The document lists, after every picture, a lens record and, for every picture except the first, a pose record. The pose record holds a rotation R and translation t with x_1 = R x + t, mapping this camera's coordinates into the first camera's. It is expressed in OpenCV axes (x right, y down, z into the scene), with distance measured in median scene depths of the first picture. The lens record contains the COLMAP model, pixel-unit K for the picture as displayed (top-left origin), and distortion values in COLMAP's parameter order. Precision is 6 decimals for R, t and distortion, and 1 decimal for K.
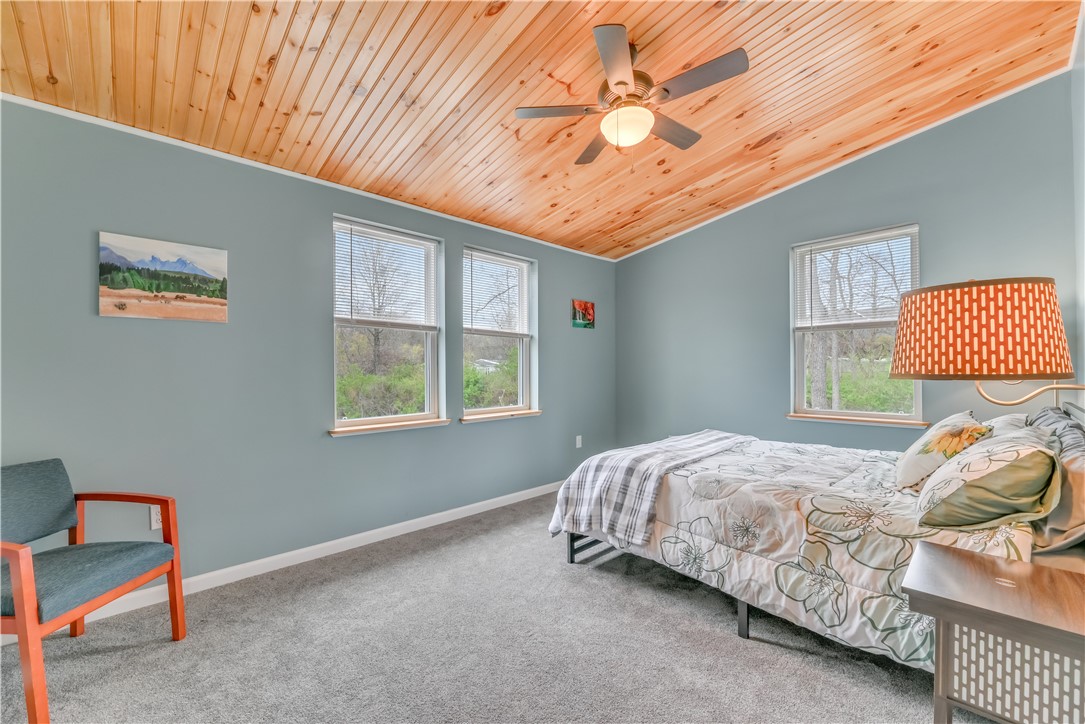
lens RADIAL K [[437.3, 0, 532.2], [0, 437.3, 369.0], [0, 0, 1]] dist [-0.004961, -0.000388]
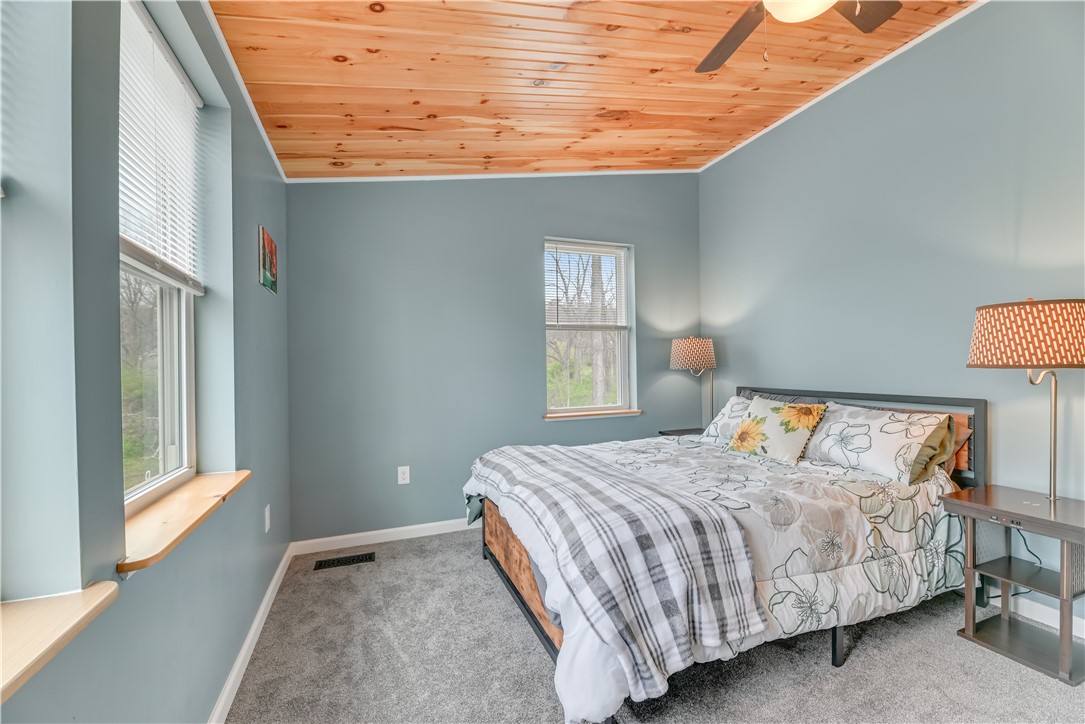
lens RADIAL K [[437.3, 0, 532.2], [0, 437.3, 369.0], [0, 0, 1]] dist [-0.004961, -0.000388]
pose [[0.372501, -0.009207, 0.927986, -0.453328], [0.010693, 0.999927, 0.005629, -0.000142], [-0.927970, 0.007826, 0.372572, 0.996211]]
